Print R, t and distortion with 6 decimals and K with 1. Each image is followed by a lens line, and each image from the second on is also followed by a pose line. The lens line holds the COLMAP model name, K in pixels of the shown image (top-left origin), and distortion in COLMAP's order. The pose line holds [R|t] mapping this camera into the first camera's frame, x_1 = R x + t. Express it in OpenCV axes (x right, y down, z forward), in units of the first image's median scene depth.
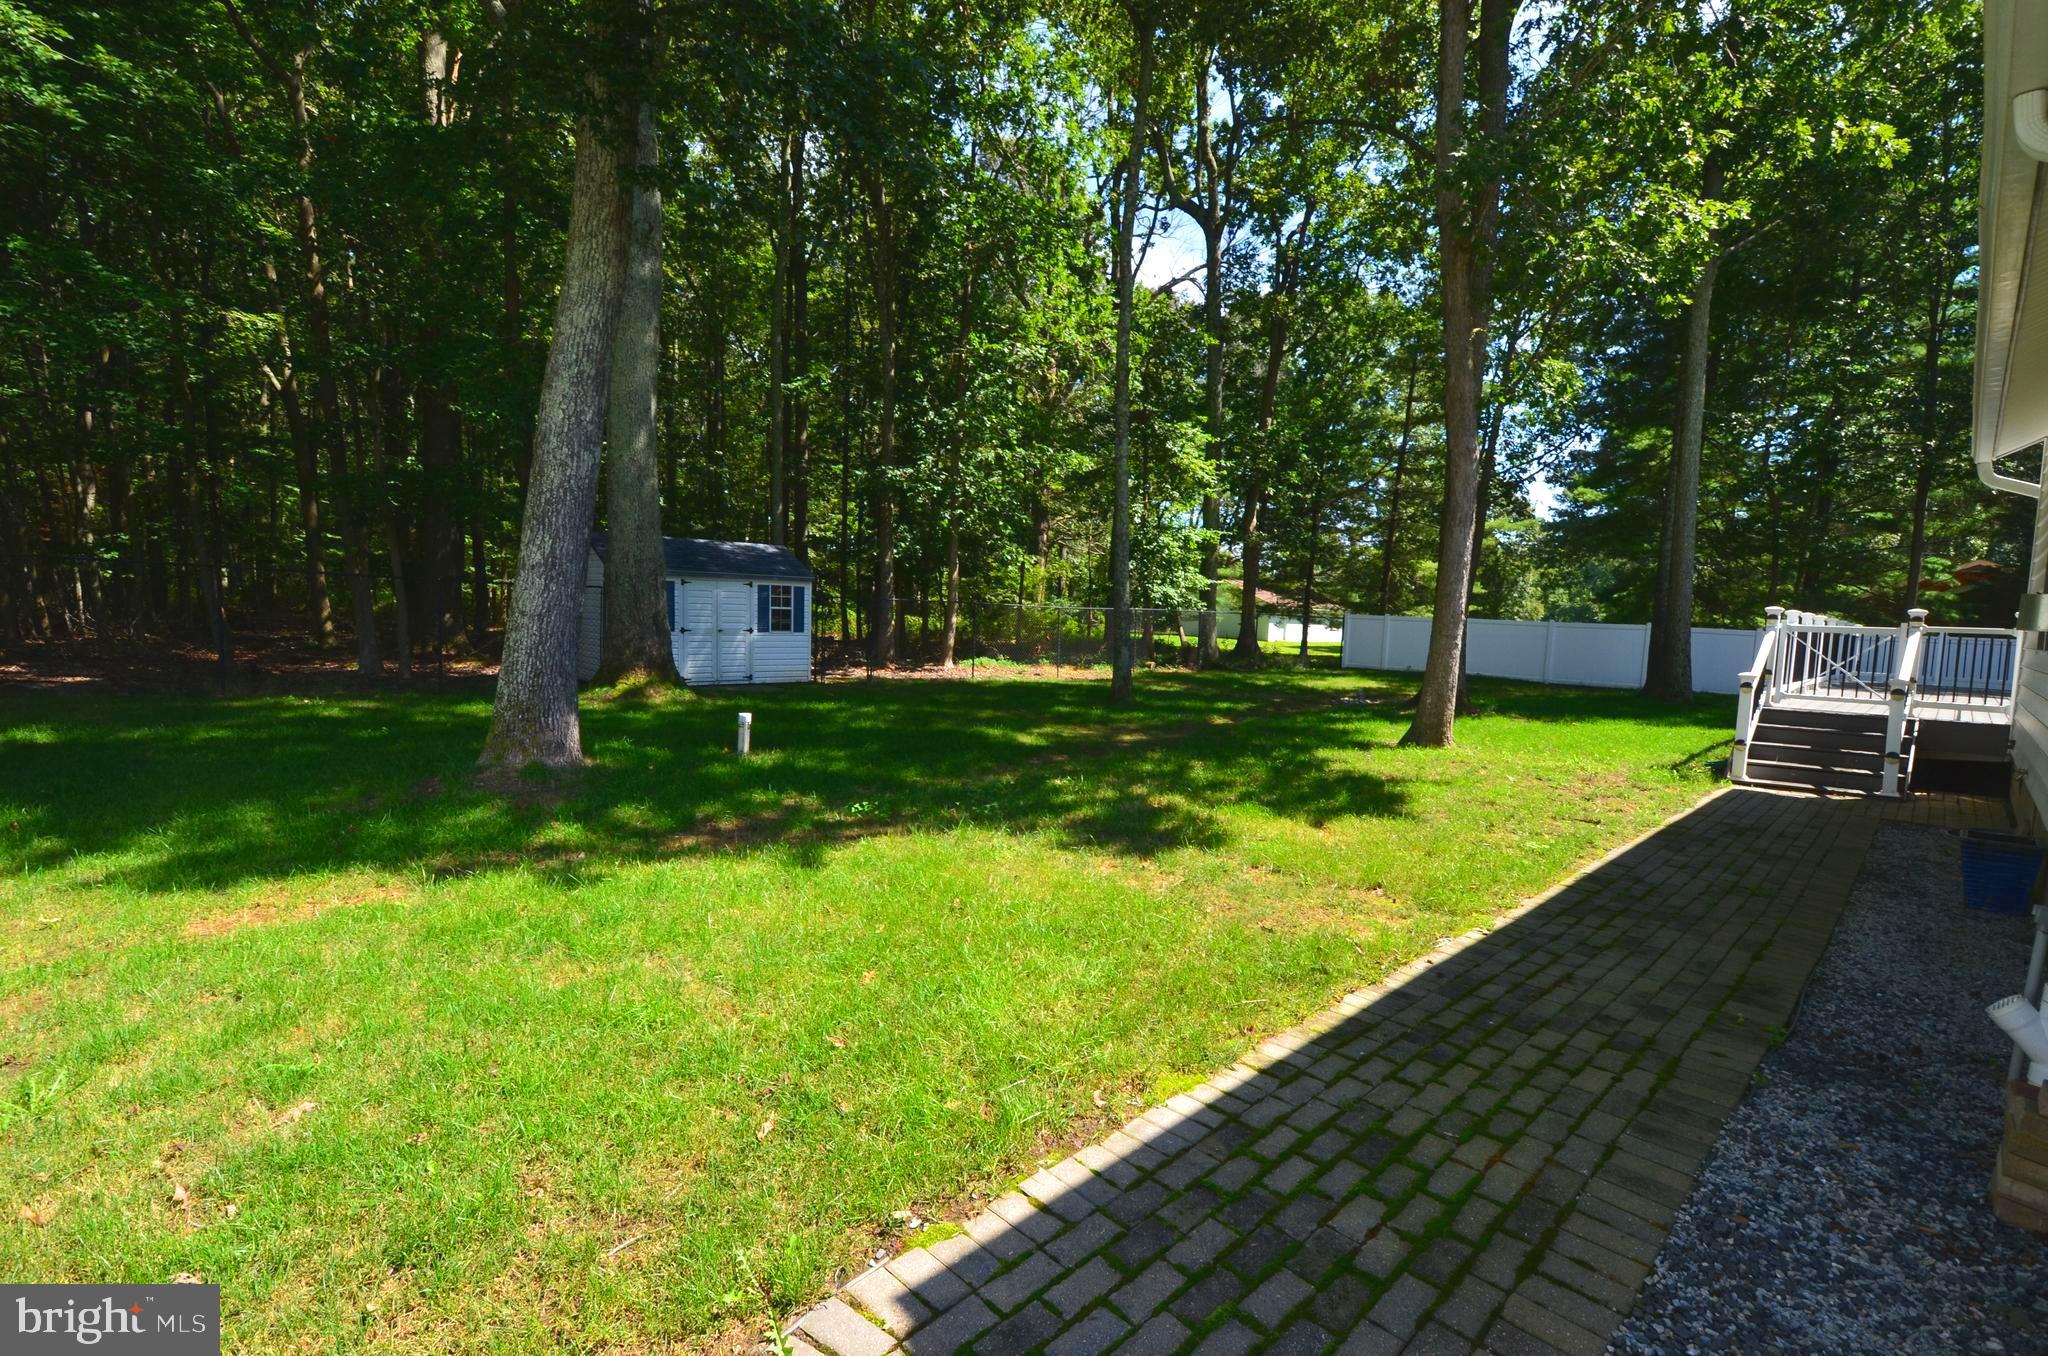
lens RADIAL K [[899.5, 0, 1024.0], [0, 899.5, 678.0], [0, 0, 1]] dist [-0.012722, 0.000152]
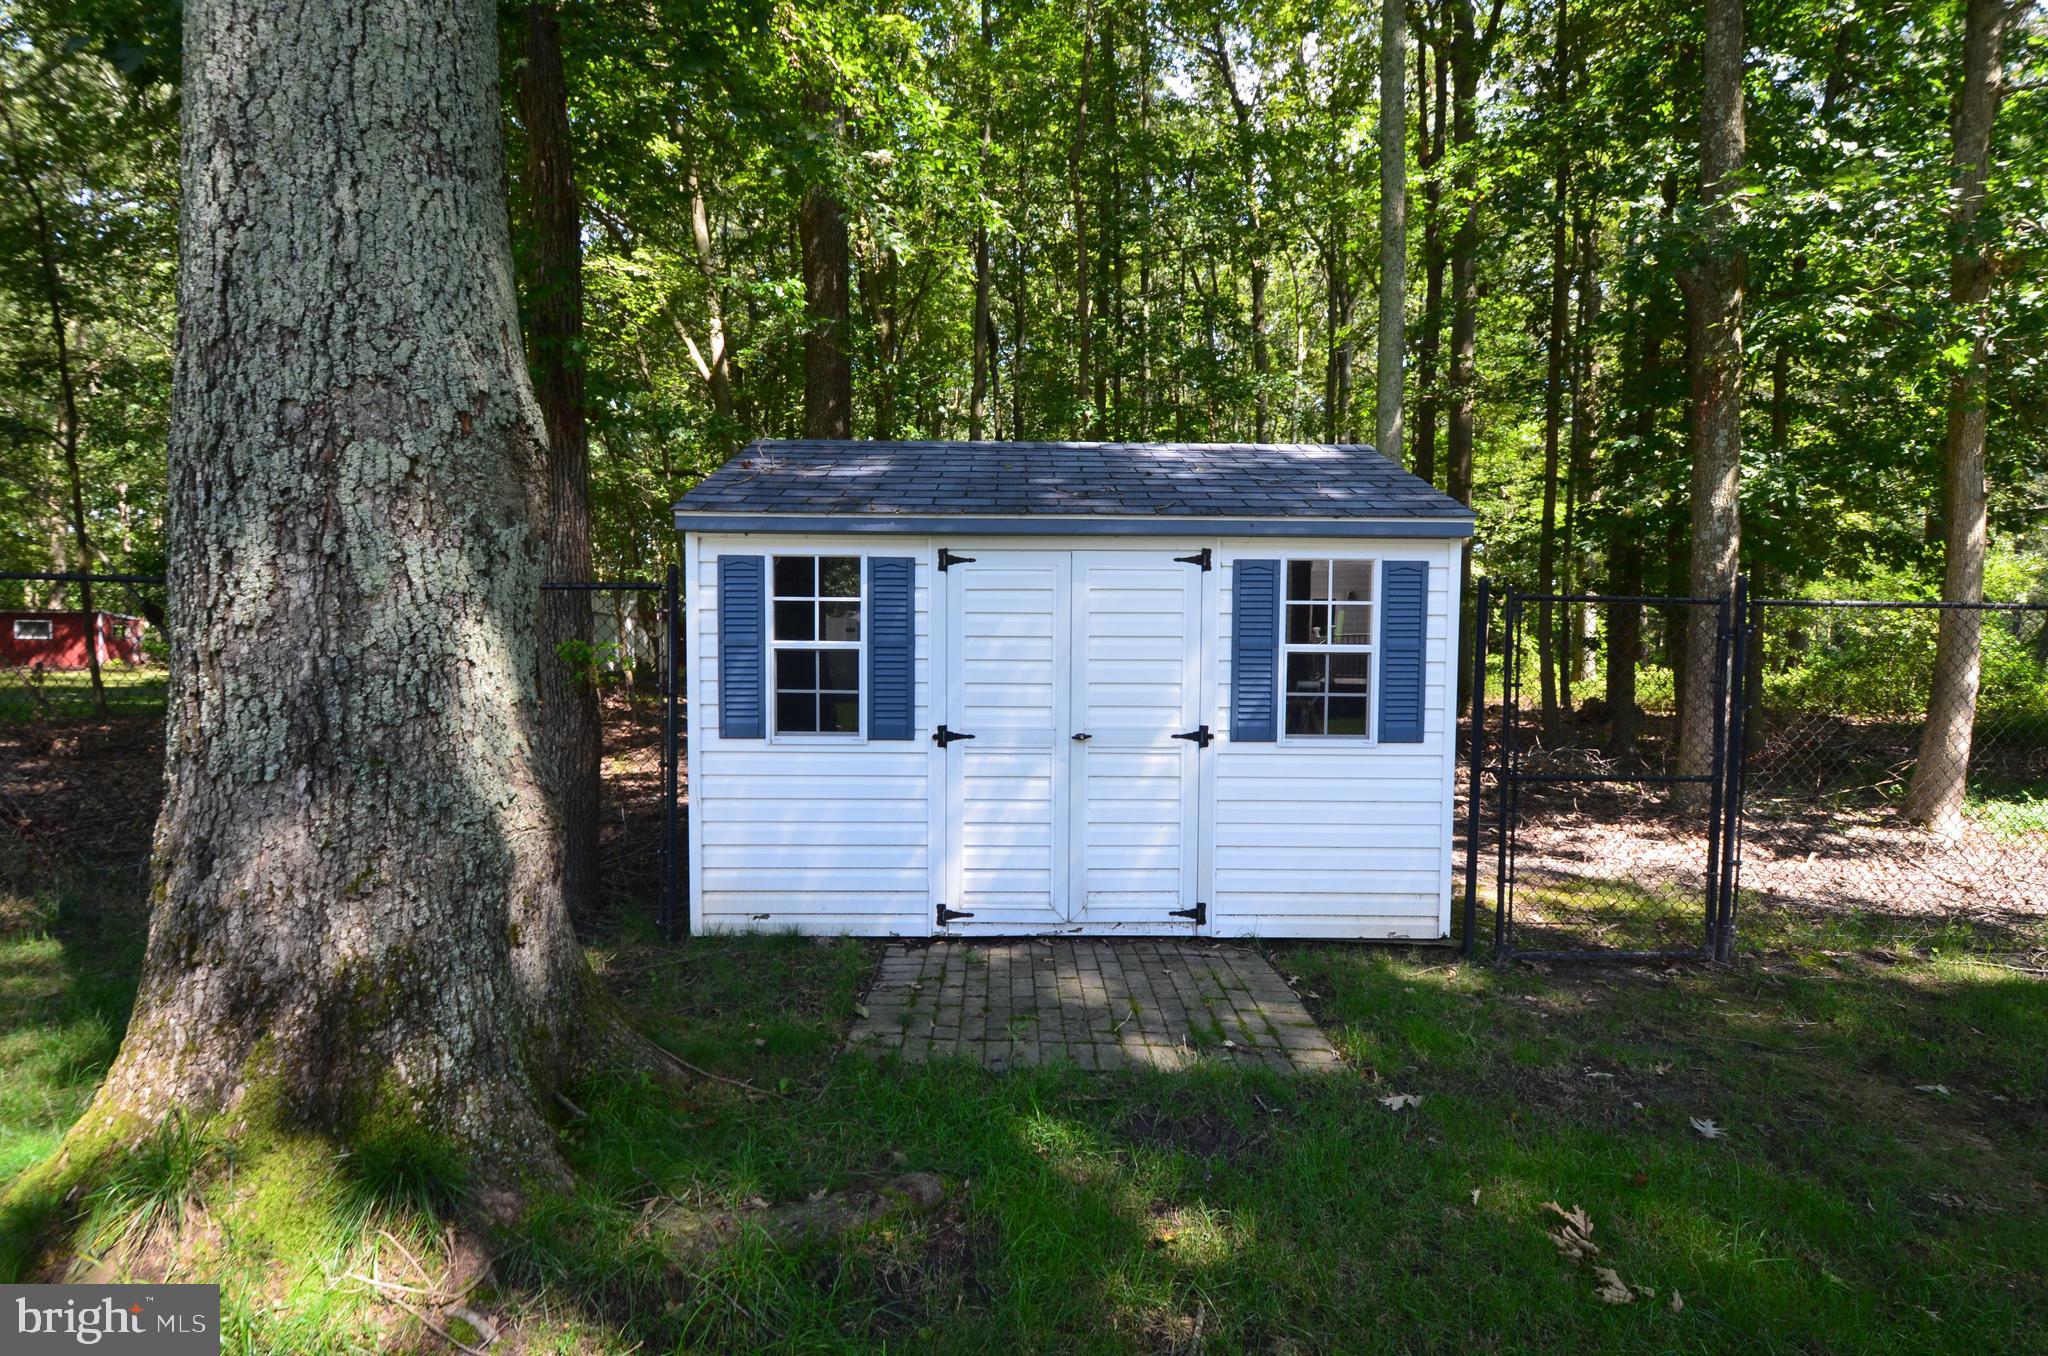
lens RADIAL K [[899.5, 0, 1024.0], [0, 899.5, 678.0], [0, 0, 1]] dist [-0.012722, 0.000152]
pose [[0.750489, -0.005483, -0.660860, -0.165240], [-0.031137, 0.998562, -0.043646, -0.055189], [0.660149, 0.053333, 0.749239, 0.747722]]
